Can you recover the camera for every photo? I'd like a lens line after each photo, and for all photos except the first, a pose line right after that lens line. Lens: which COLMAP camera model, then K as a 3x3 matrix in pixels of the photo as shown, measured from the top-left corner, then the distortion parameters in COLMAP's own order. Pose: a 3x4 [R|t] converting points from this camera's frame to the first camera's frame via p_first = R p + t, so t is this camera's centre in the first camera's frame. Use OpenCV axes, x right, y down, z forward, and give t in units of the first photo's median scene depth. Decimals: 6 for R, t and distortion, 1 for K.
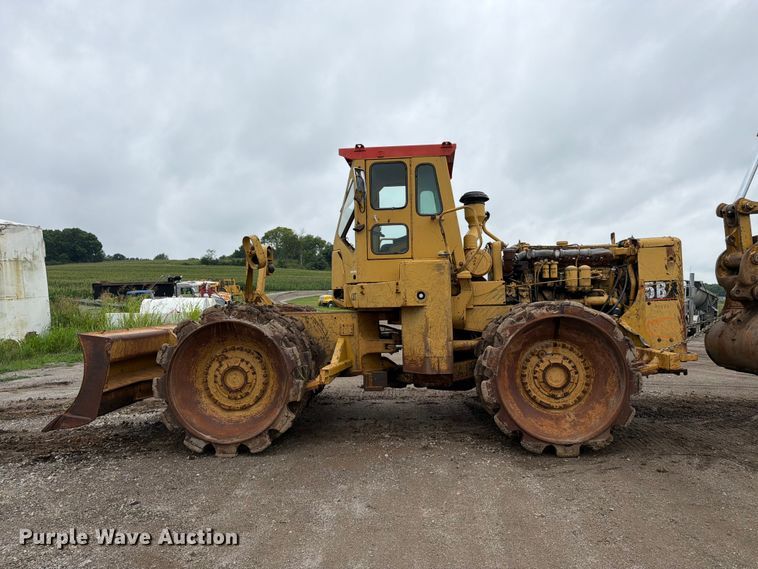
lens RADIAL K [[536.0, 0, 380.5], [0, 536.0, 282.0], [0, 0, 1]] dist [0.034953, -0.044092]
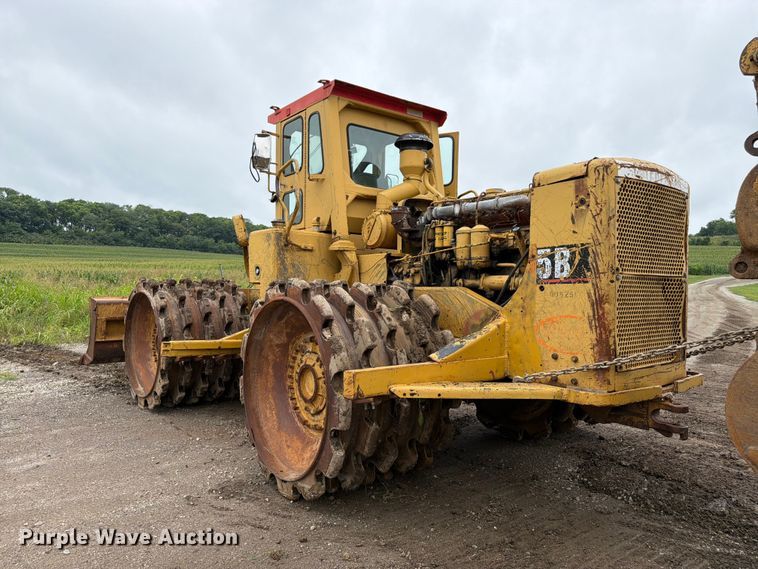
lens RADIAL K [[536.0, 0, 370.7], [0, 536.0, 280.5], [0, 0, 1]] dist [0.034953, -0.044092]
pose [[0.672293, 0.015746, -0.740118, 0.784178], [0.005588, 0.999637, 0.026344, 0.016671], [0.740264, -0.021847, 0.671961, 0.505477]]
